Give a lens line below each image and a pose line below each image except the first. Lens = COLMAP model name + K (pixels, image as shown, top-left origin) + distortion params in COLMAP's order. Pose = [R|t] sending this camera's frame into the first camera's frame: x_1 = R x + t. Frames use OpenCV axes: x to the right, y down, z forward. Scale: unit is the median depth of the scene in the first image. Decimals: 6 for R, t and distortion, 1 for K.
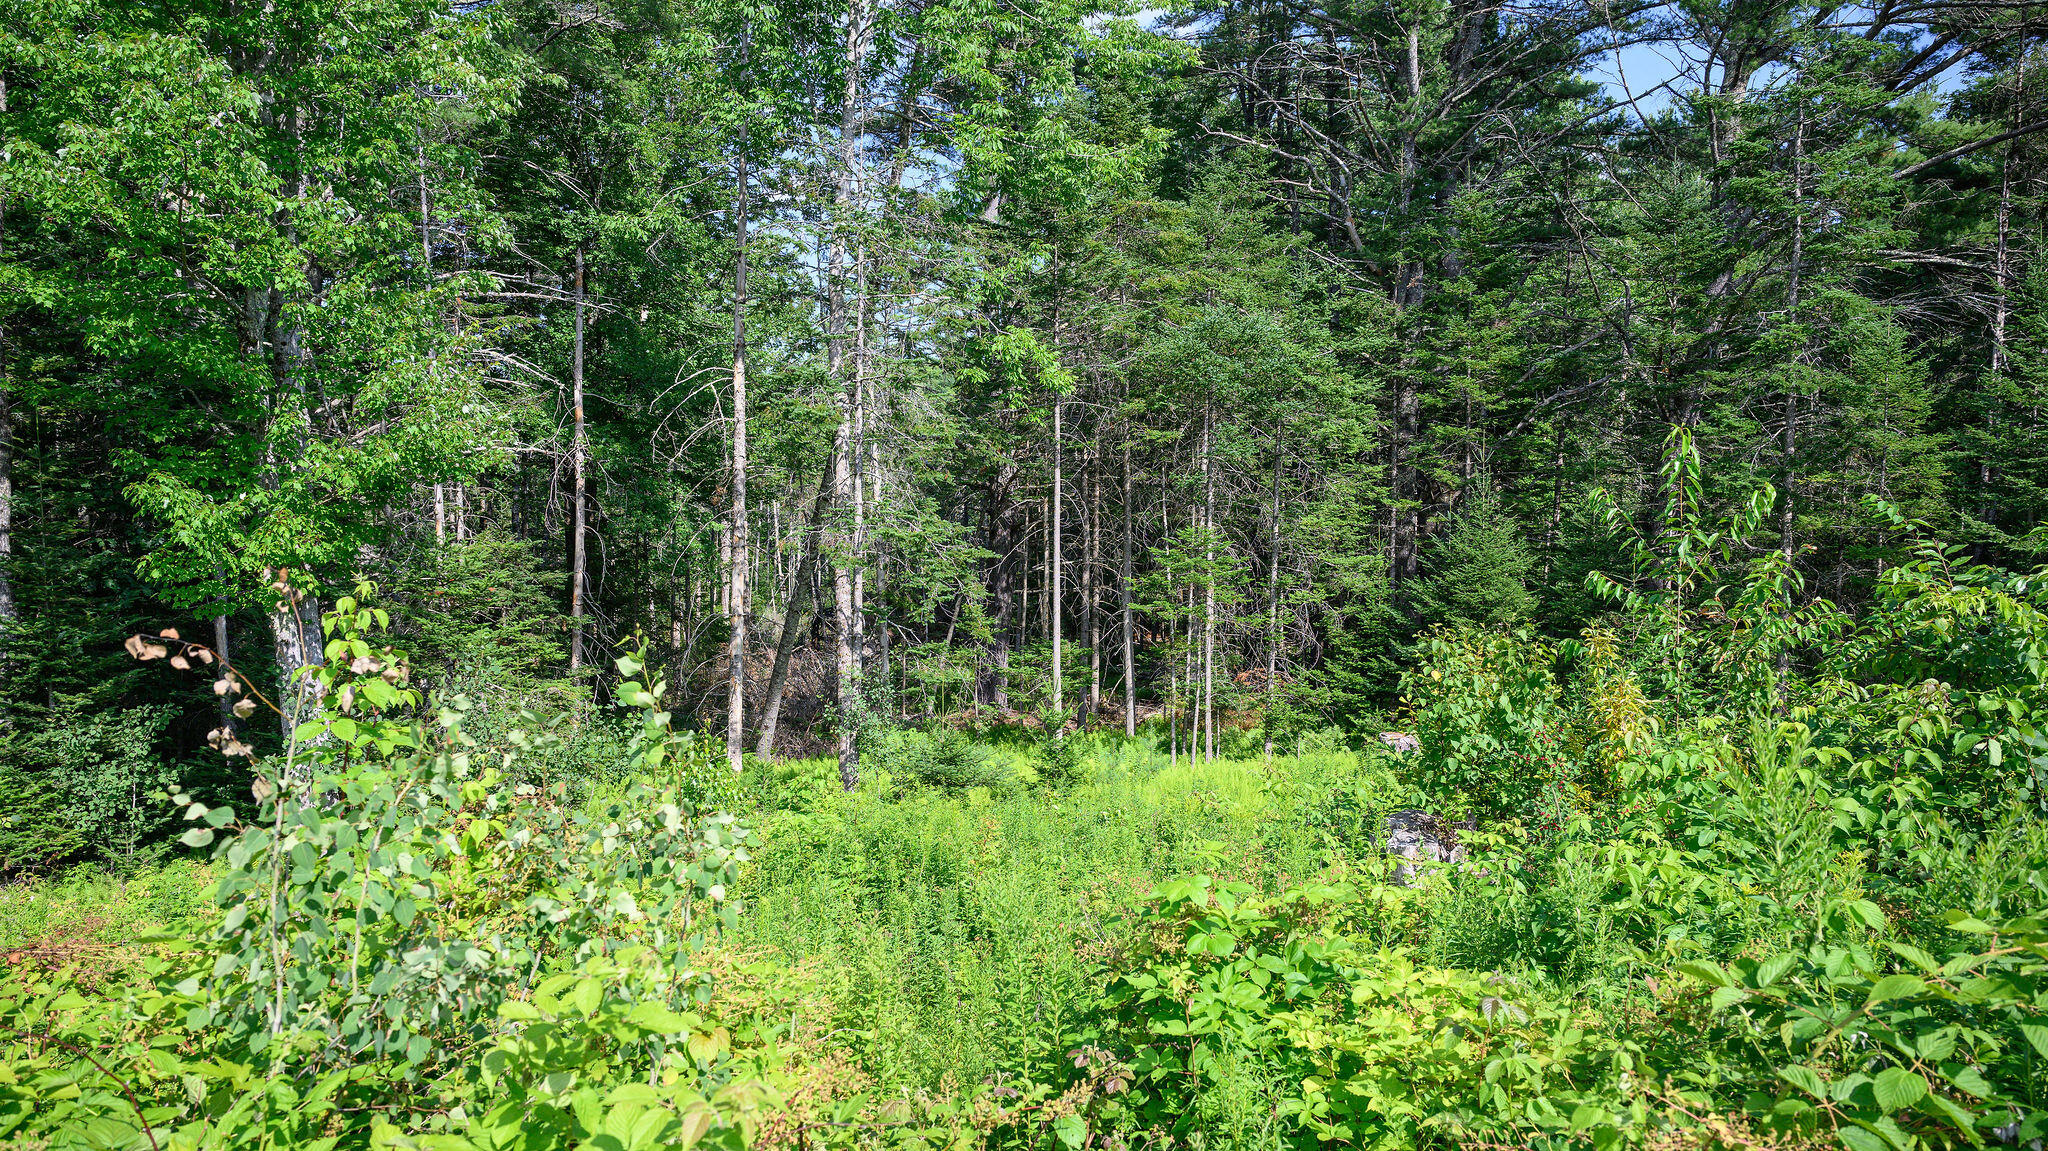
lens RADIAL K [[1403.5, 0, 1014.0], [0, 1403.5, 584.7], [0, 0, 1]] dist [0.004675, -0.003986]
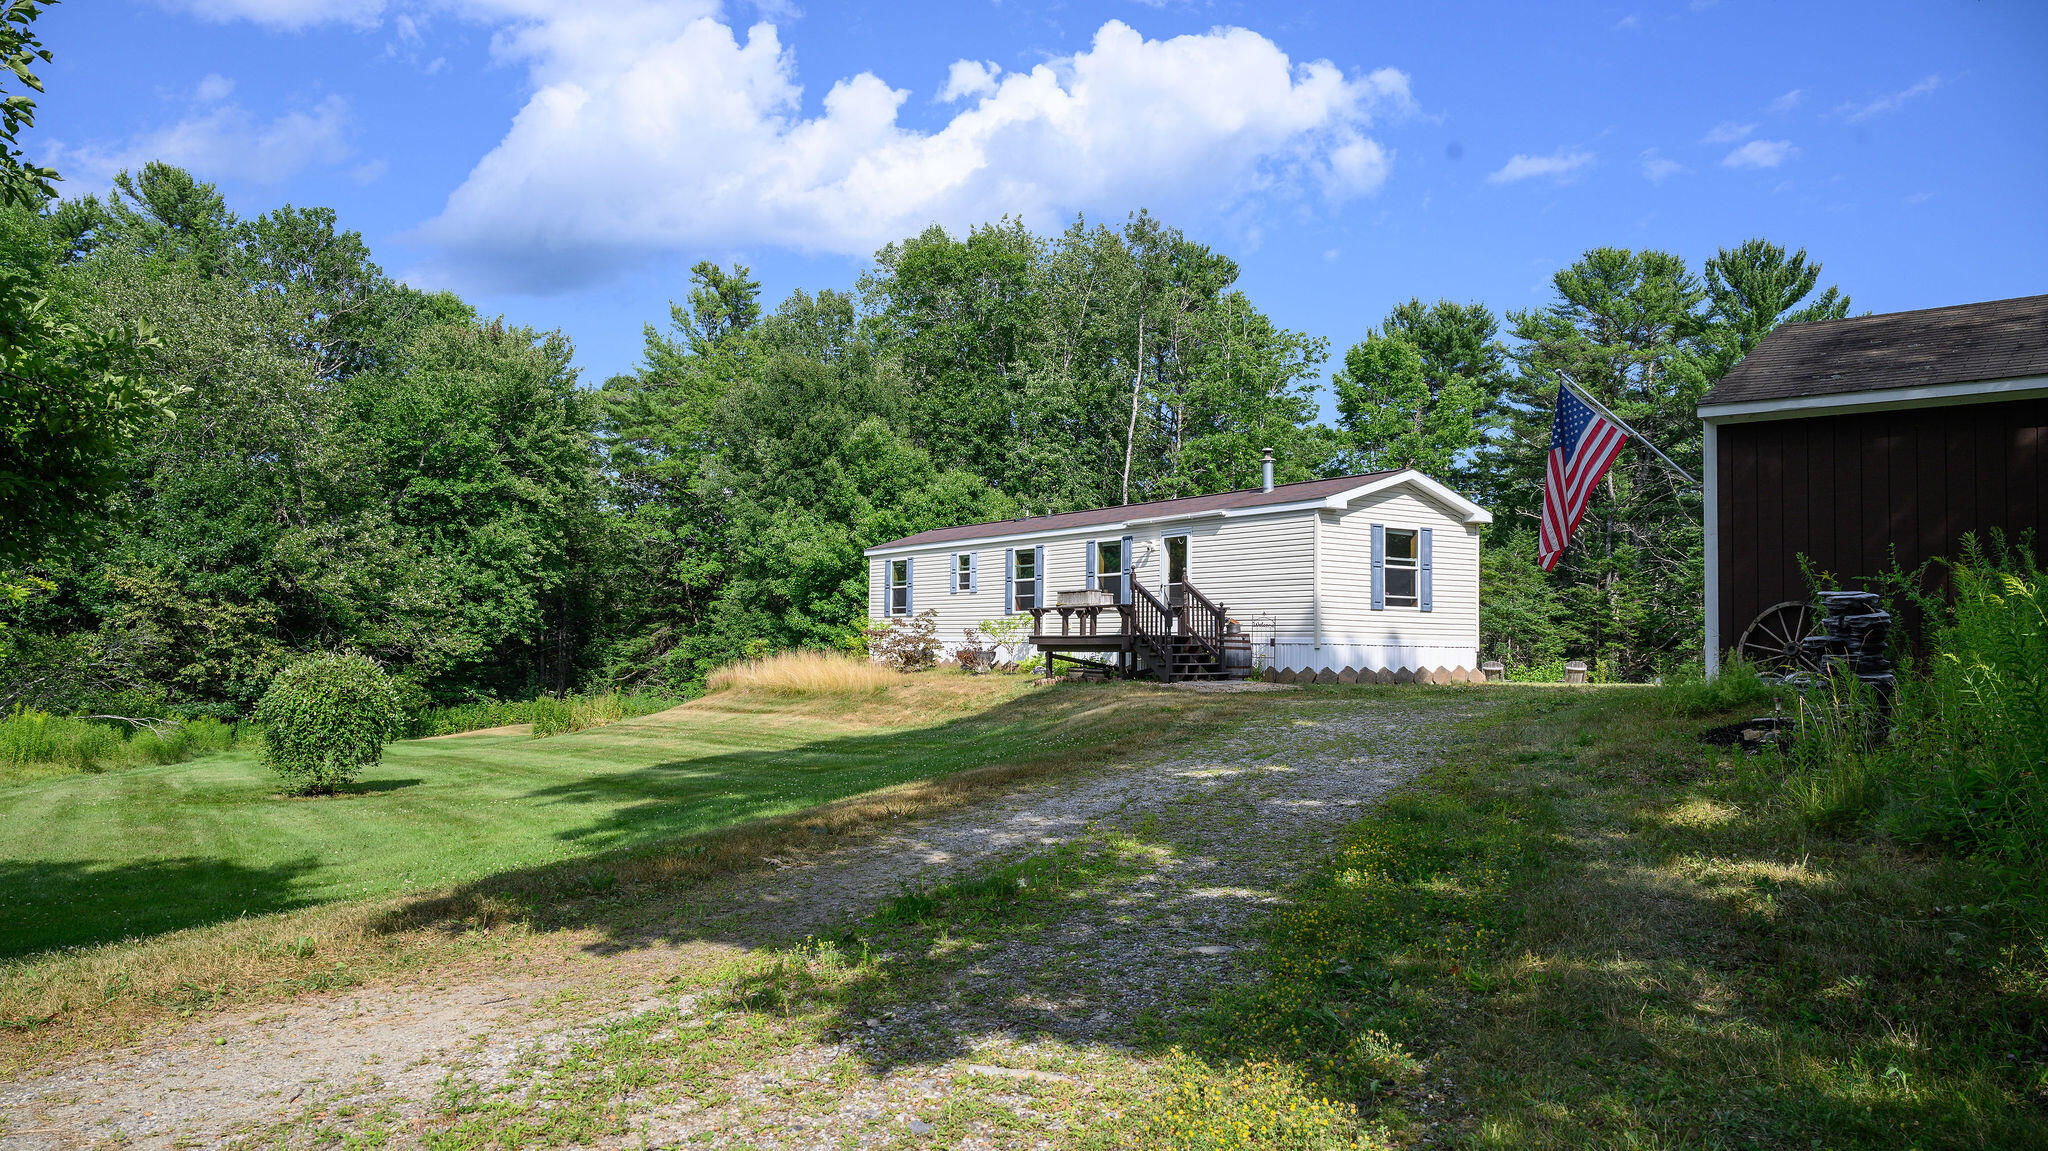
lens RADIAL K [[1431.0, 0, 1015.5], [0, 1431.0, 587.6], [0, 0, 1]] dist [0.000785, -0.002818]
pose [[0.946507, 0.006680, -0.322614, 0.132797], [-0.045405, 0.992596, -0.112659, 0.123568], [0.319473, 0.121281, 0.939802, -1.733067]]
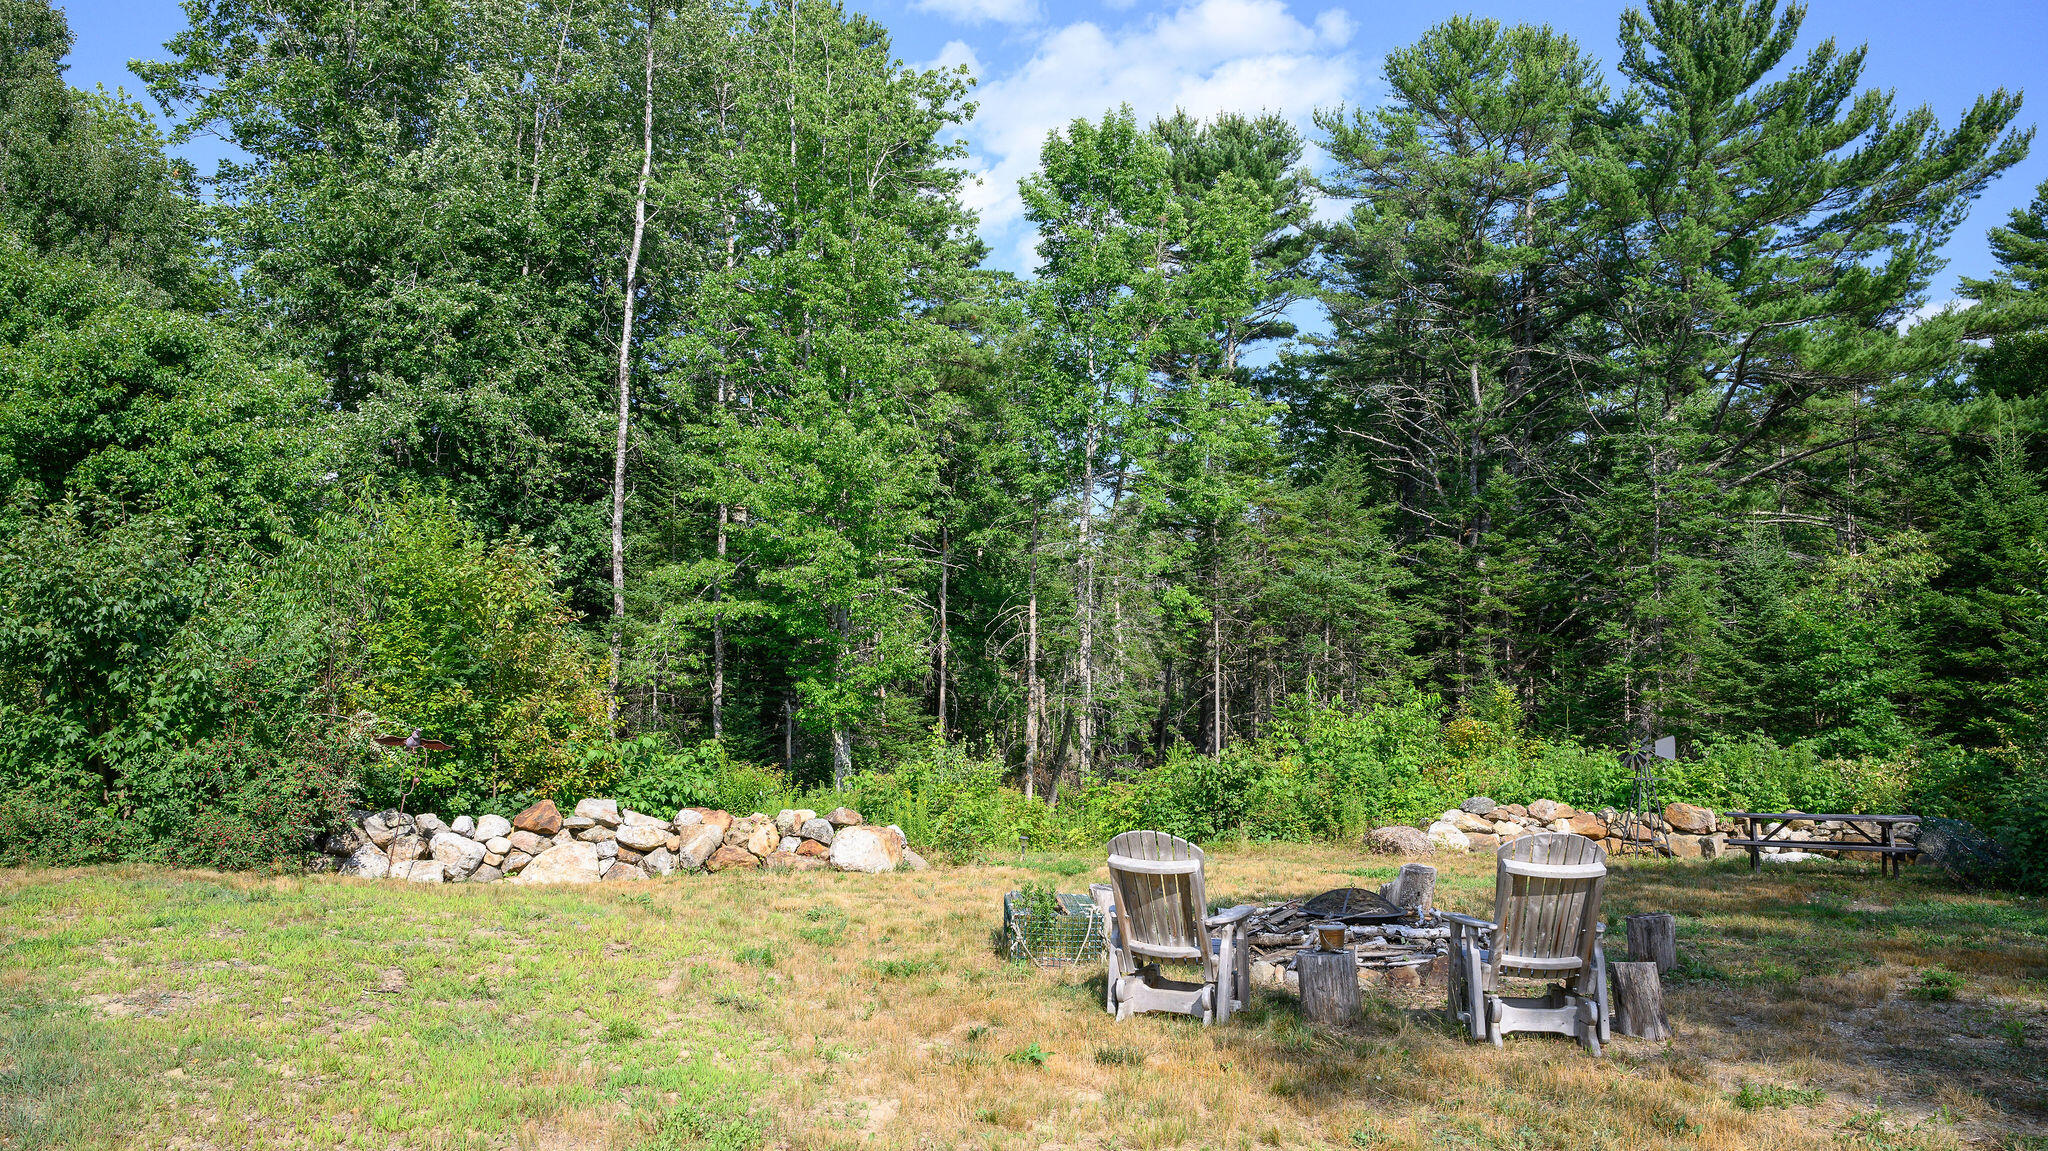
lens RADIAL K [[1403.5, 0, 1014.0], [0, 1403.5, 584.7], [0, 0, 1]] dist [0.004675, -0.003986]
pose [[0.973612, -0.012375, -0.227875, 0.161609], [-0.011630, 0.994541, -0.103699, 0.006808], [0.227914, 0.103612, 0.968153, -0.637436]]
